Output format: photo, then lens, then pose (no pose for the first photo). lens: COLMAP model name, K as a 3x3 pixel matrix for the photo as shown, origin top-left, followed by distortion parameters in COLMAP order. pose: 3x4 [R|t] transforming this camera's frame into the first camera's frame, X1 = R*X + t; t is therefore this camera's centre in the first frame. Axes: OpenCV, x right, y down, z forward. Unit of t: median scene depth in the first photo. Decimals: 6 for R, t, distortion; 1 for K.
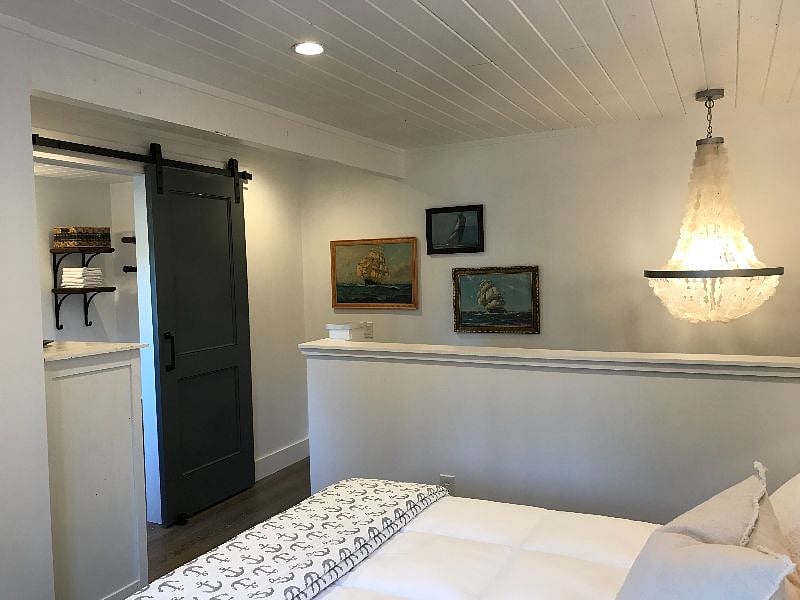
lens RADIAL K [[658.2, 0, 401.9], [0, 658.2, 299.8], [0, 0, 1]] dist [0.013876, -0.017582]
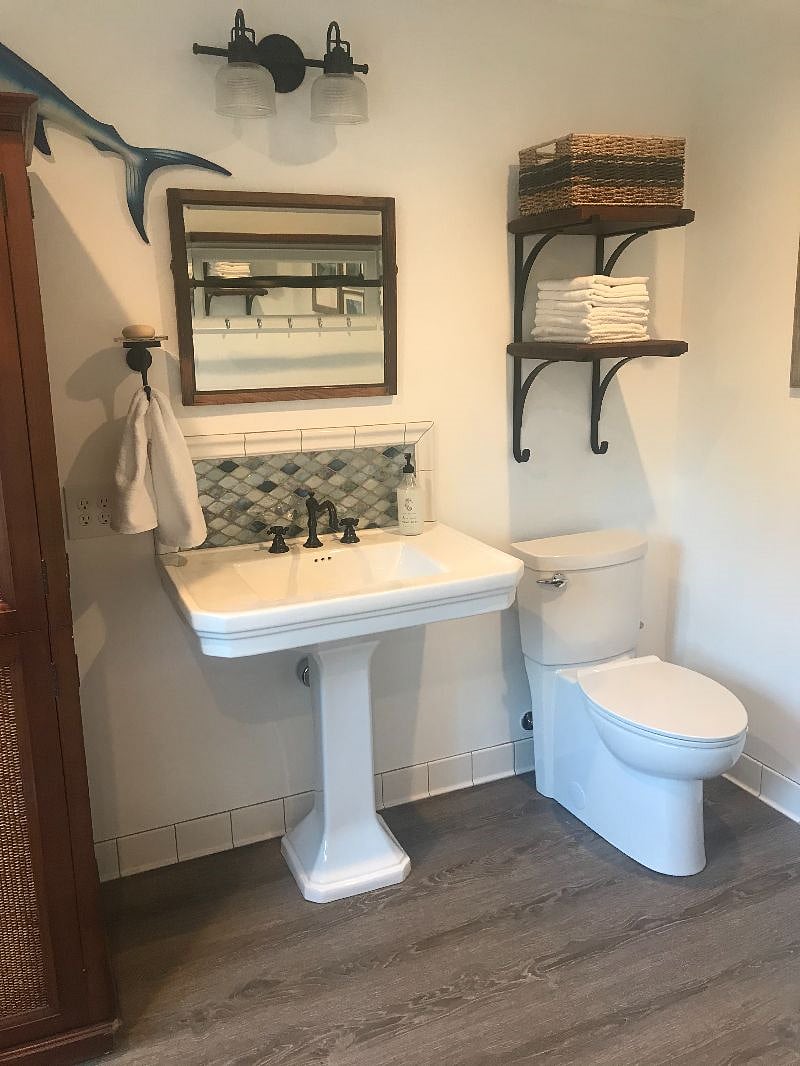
lens RADIAL K [[877.1, 0, 400.5], [0, 877.1, 533.2], [0, 0, 1]] dist [0.013876, -0.017582]
pose [[0.775726, 0.151303, -0.612664, -0.274158], [-0.027092, 0.977922, 0.207205, -0.012789], [0.630488, -0.144136, 0.762699, 0.592792]]
